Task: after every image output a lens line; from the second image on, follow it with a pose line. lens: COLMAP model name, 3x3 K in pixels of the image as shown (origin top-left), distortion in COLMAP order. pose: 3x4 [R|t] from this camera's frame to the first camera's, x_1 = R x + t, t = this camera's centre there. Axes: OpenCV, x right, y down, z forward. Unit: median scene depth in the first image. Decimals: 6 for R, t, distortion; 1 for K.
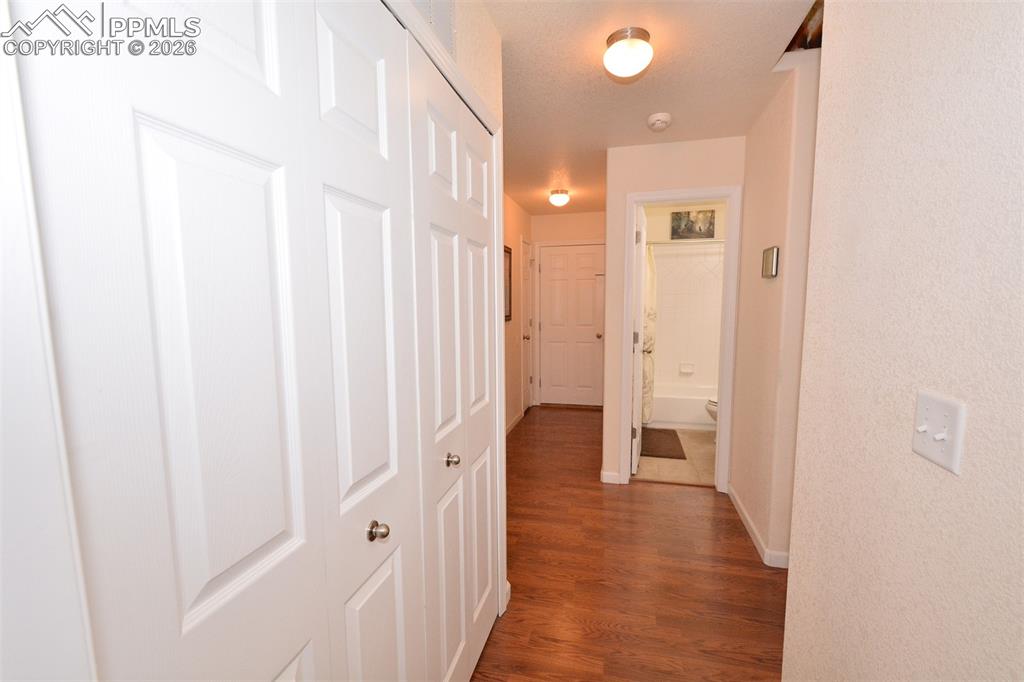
lens RADIAL K [[450.6, 0, 509.6], [0, 450.6, 342.0], [0, 0, 1]] dist [0.000816, -0.002626]
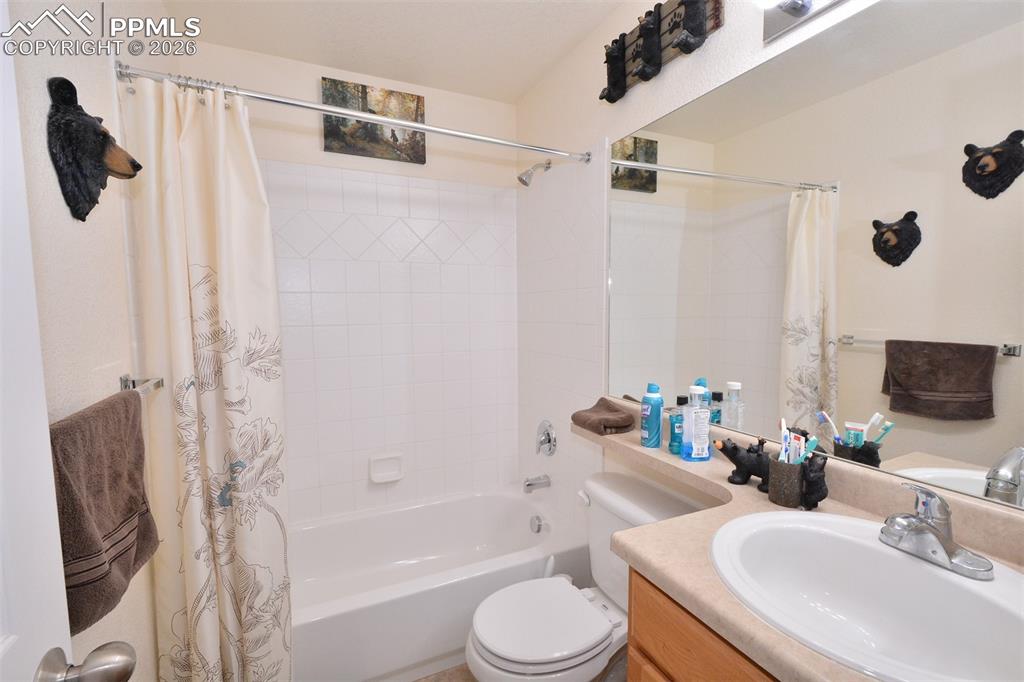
lens RADIAL K [[450.6, 0, 511.9], [0, 450.6, 341.2], [0, 0, 1]] dist [0.000816, -0.002626]
pose [[0.766266, -0.049035, 0.640650, 0.230211], [0.070452, 0.997484, -0.007919, -0.050357], [-0.638650, 0.051203, 0.767792, 0.620059]]
